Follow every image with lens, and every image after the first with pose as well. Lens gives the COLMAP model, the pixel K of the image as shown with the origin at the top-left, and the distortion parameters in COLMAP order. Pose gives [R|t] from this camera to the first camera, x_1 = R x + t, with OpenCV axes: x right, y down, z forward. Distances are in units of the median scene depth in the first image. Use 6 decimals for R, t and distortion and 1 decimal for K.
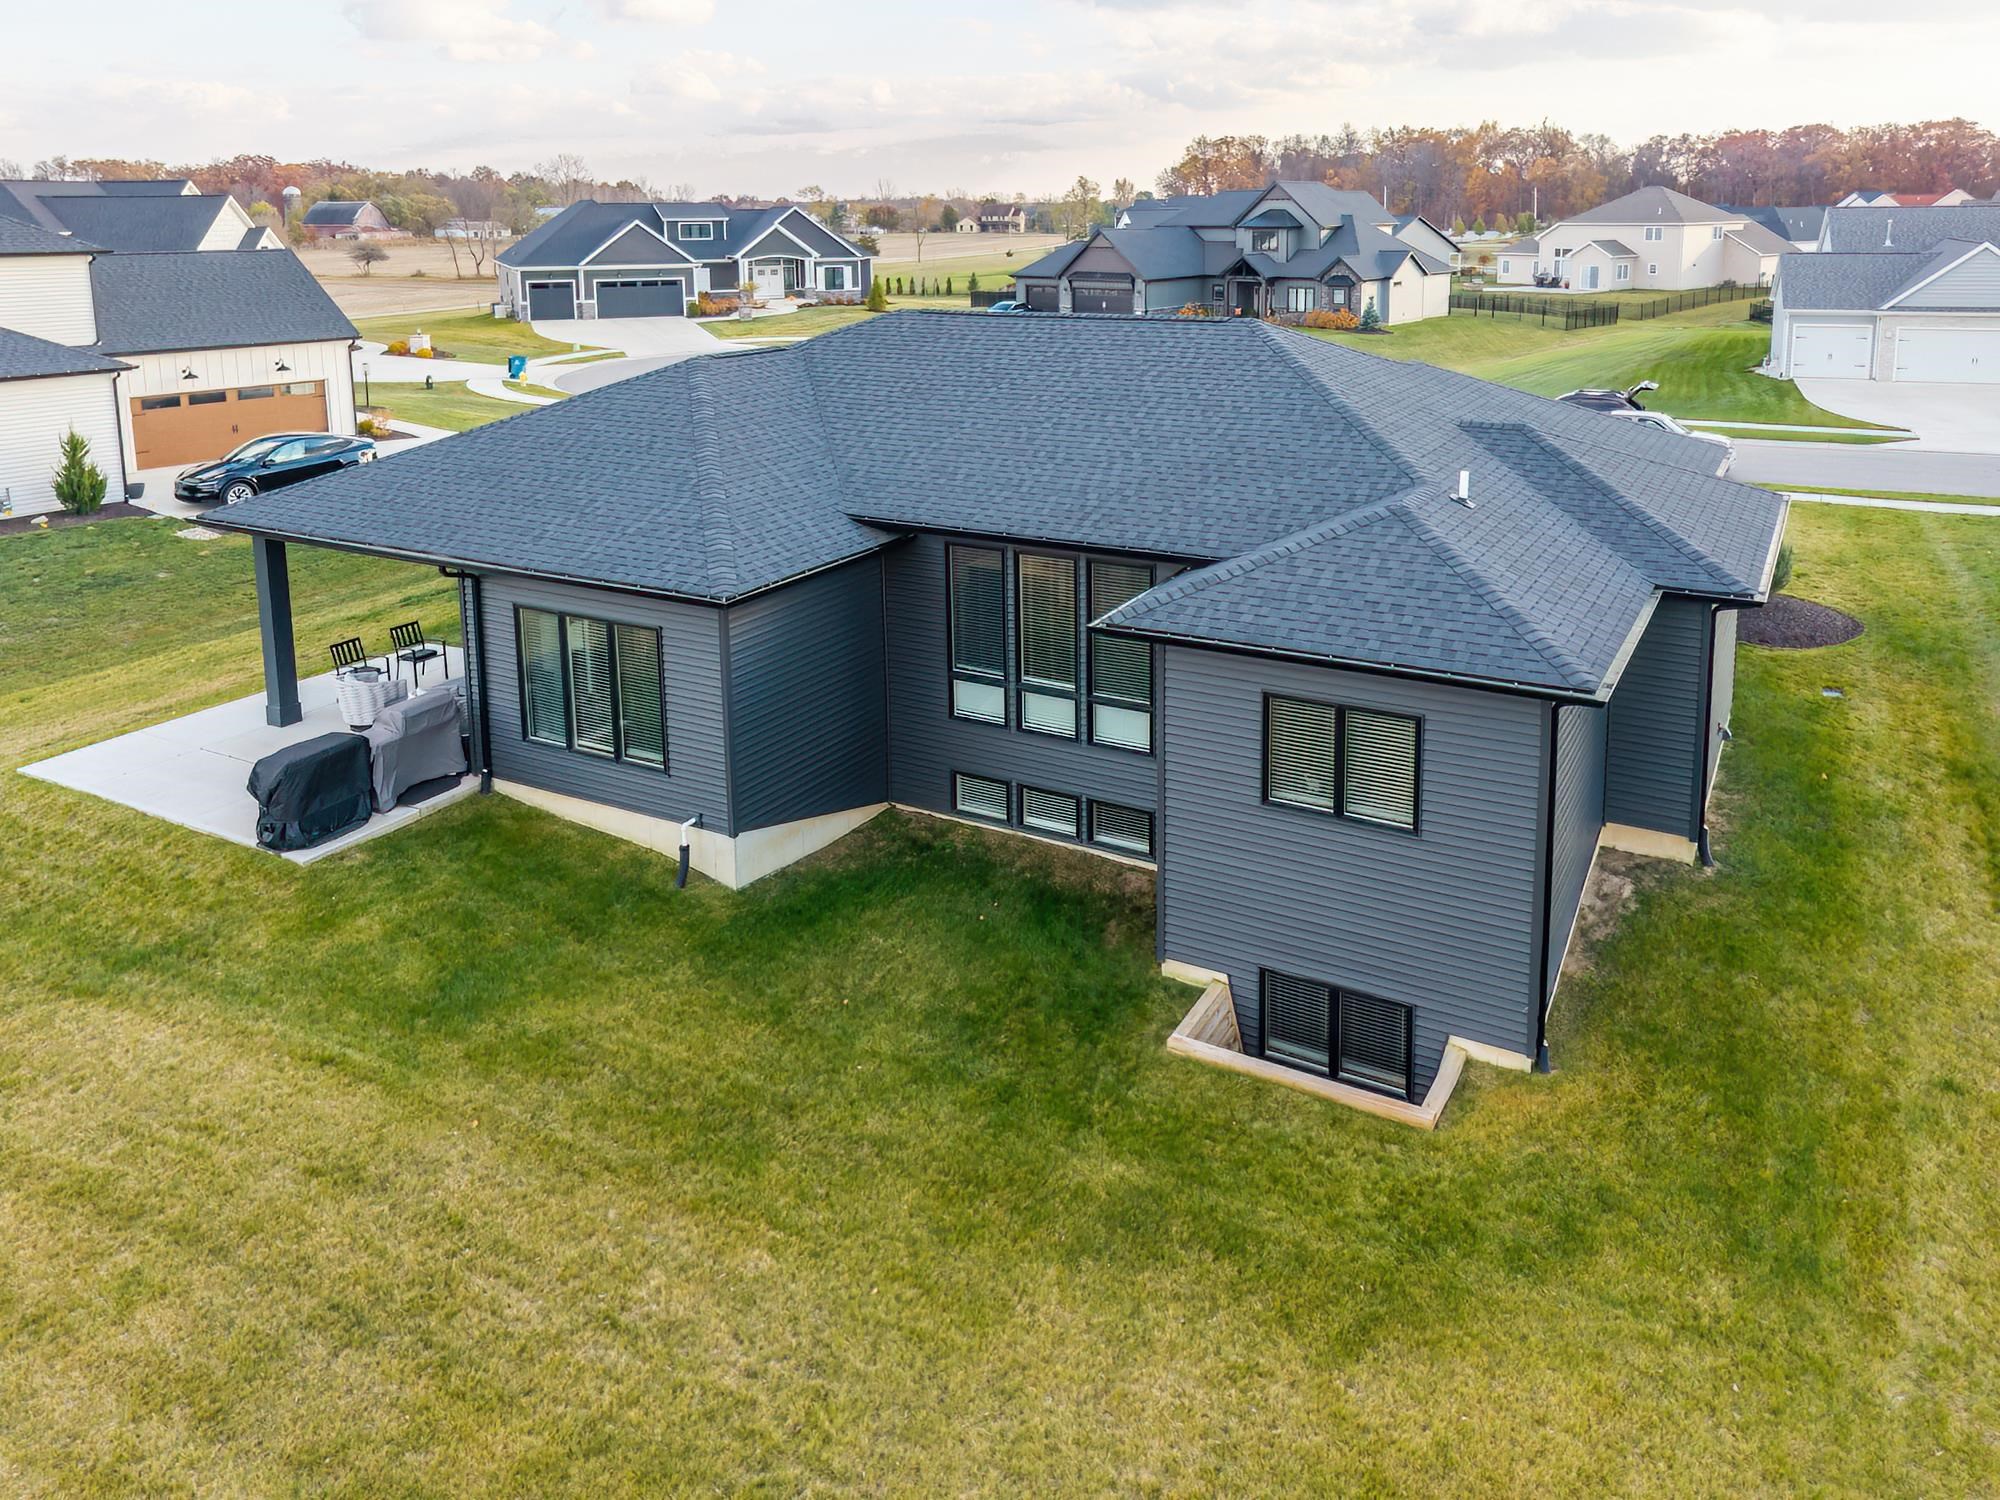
lens RADIAL K [[1365.7, 0, 1000.0], [0, 1365.7, 750.0], [0, 0, 1]] dist [0.039919, -0.023075]
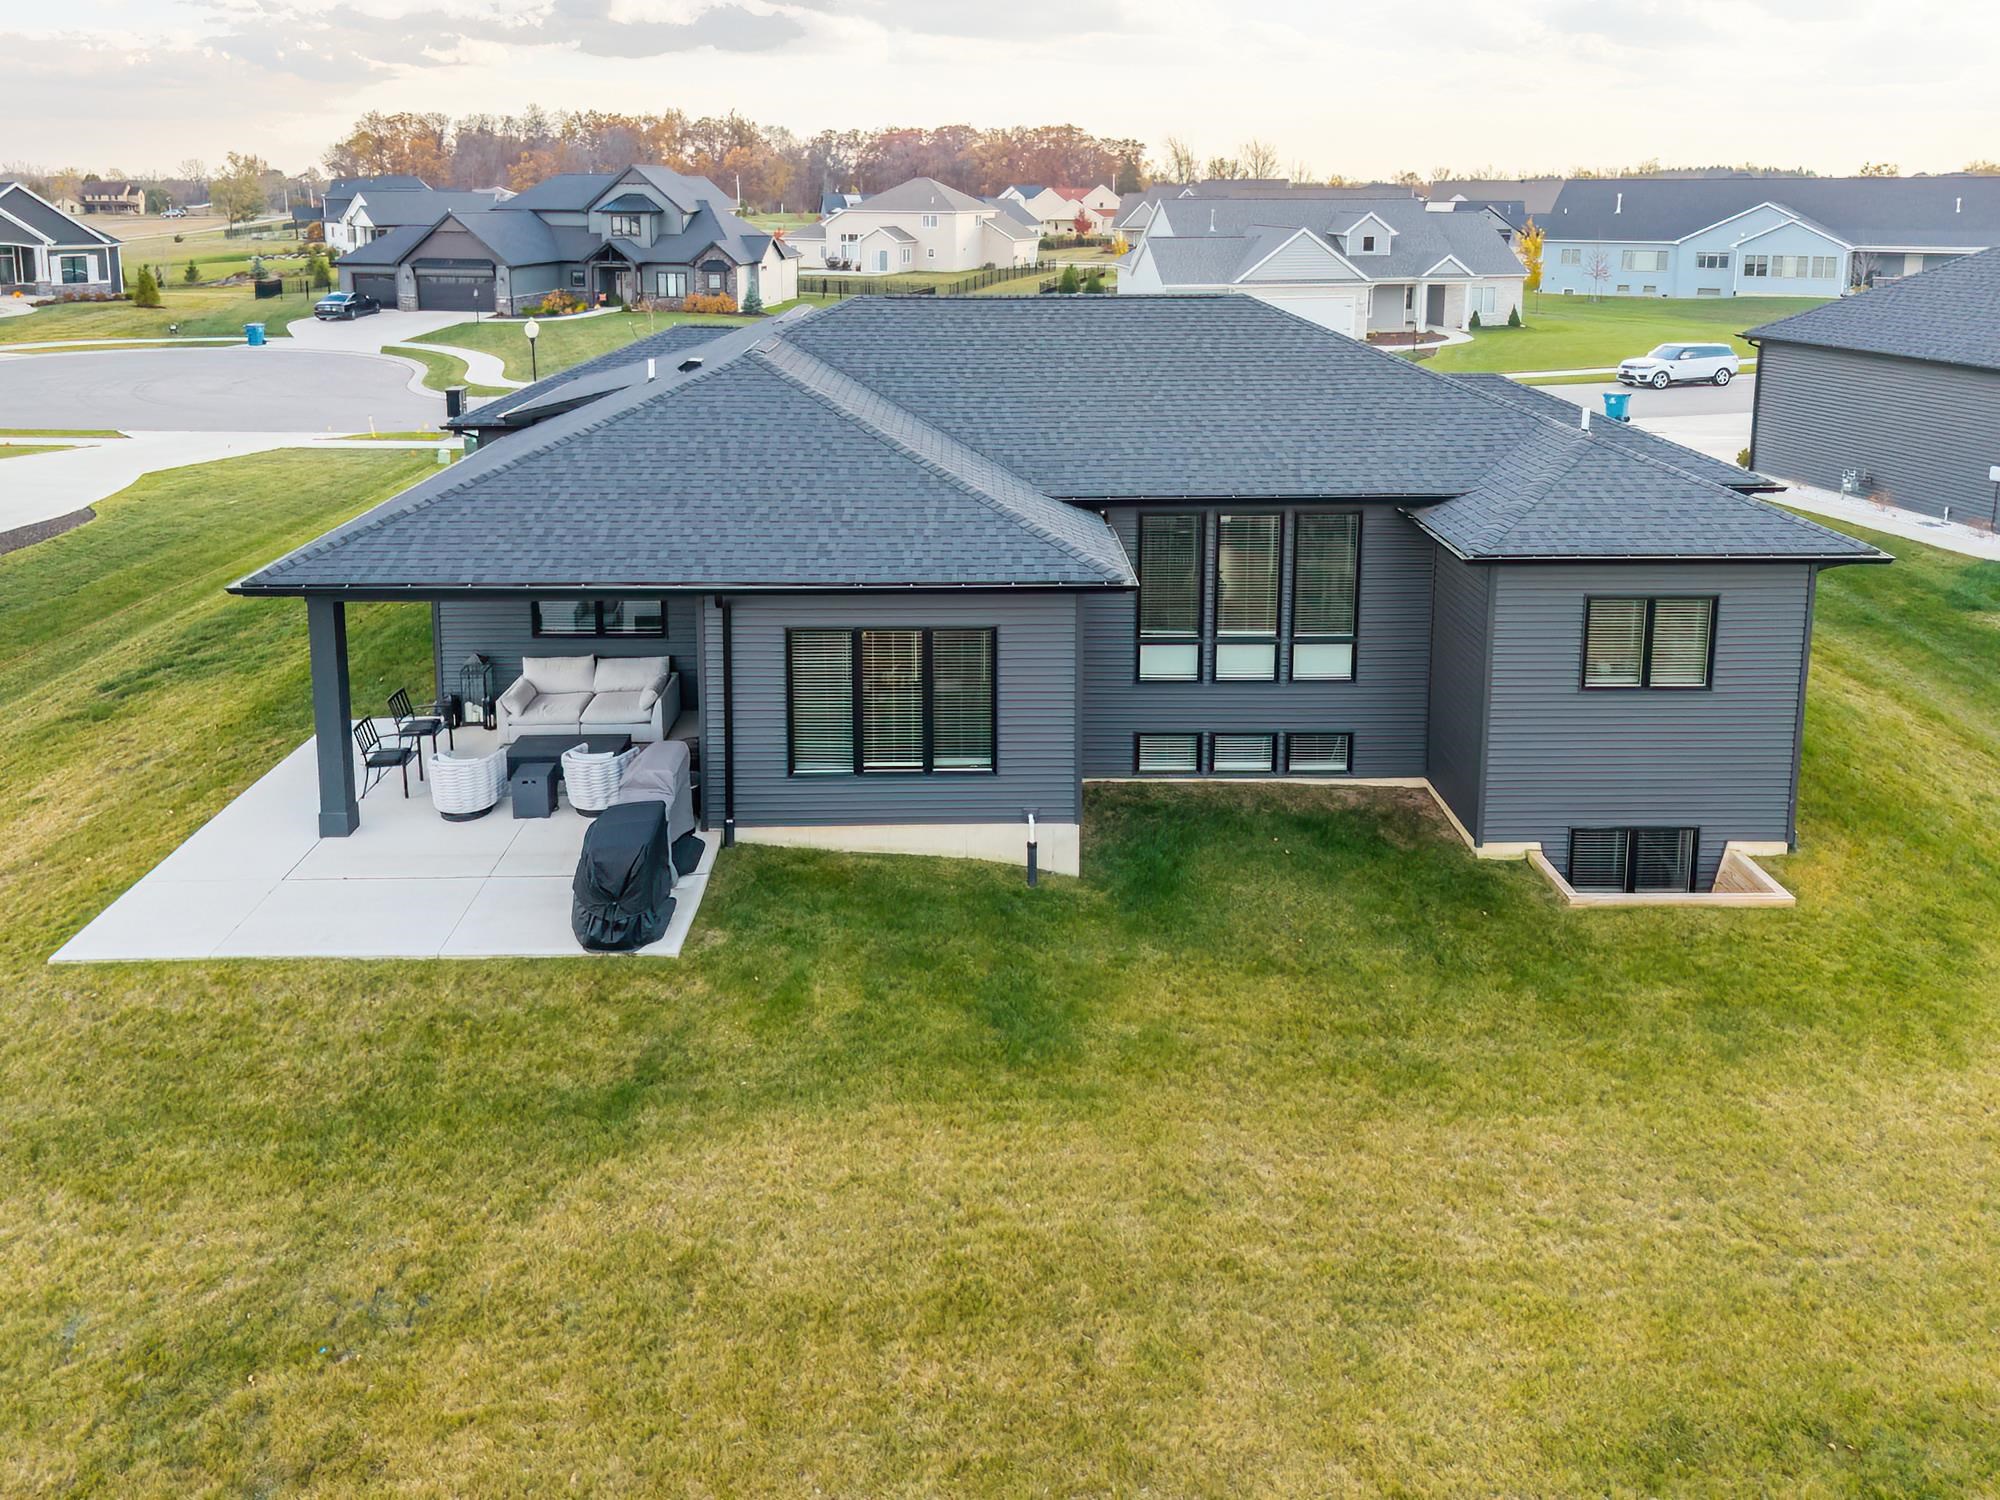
lens RADIAL K [[1371.0, 0, 987.3], [0, 1371.0, 746.8], [0, 0, 1]] dist [0.032703, -0.024313]
pose [[0.870332, -0.177960, 0.459188, -0.108469], [0.174840, 0.983341, 0.049710, -0.008277], [-0.460384, 0.037020, 0.886947, 0.021854]]
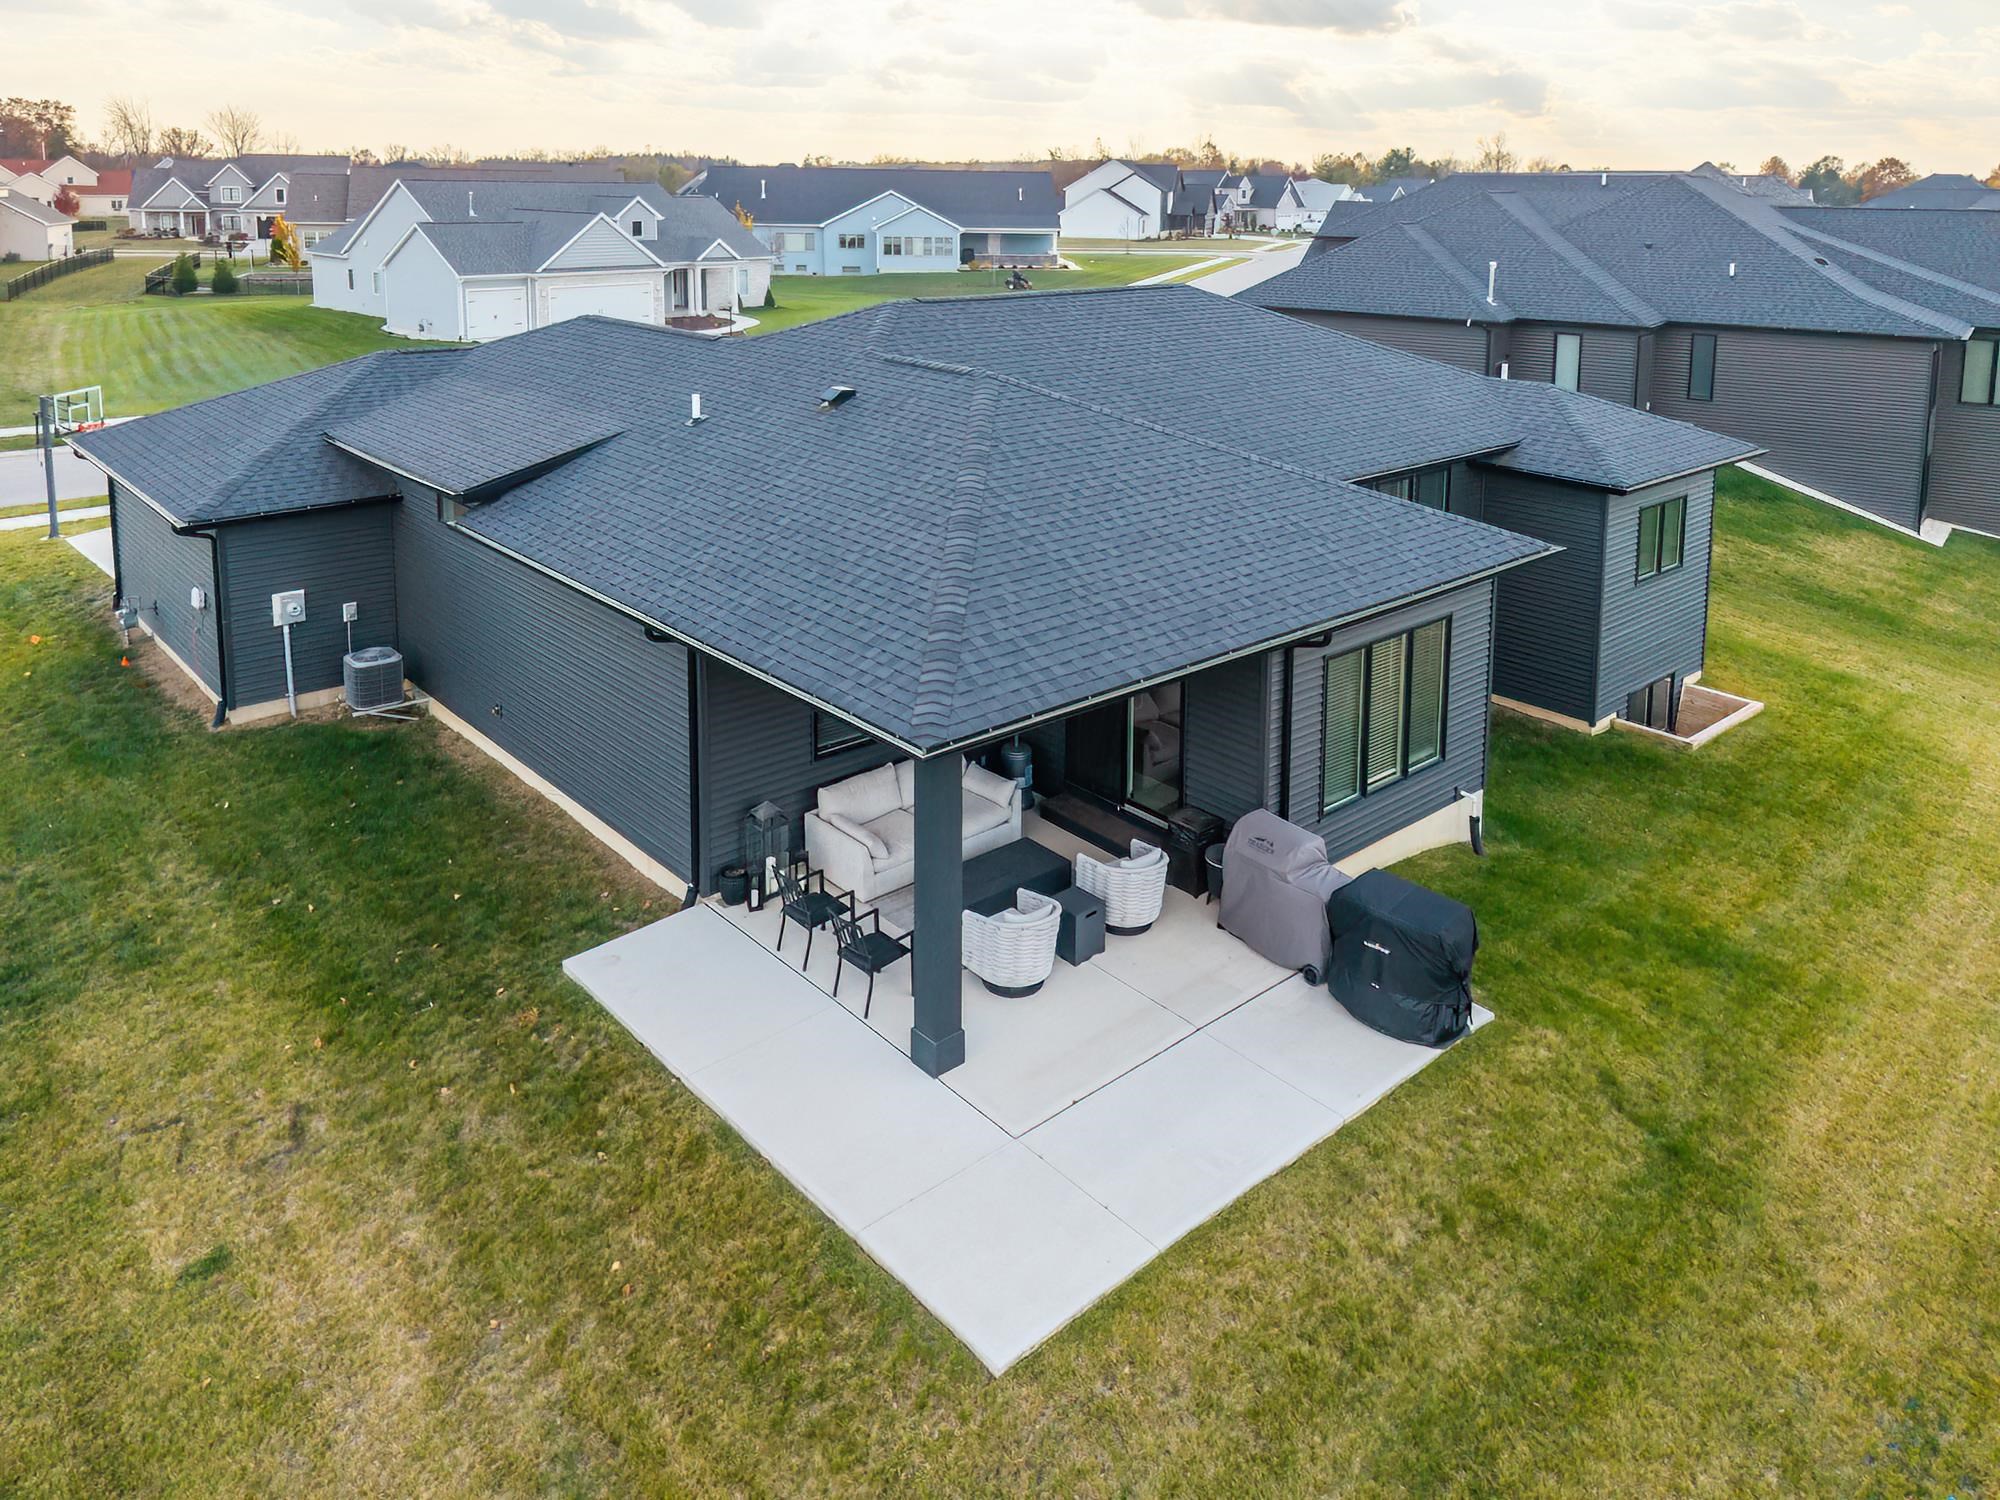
lens RADIAL K [[1371.0, 0, 987.3], [0, 1371.0, 746.8], [0, 0, 1]] dist [0.032703, -0.024313]
pose [[0.323666, -0.350795, 0.878740, -0.190505], [0.332858, 0.911580, 0.241304, -0.053461], [-0.885690, 0.214393, 0.411812, 0.137580]]
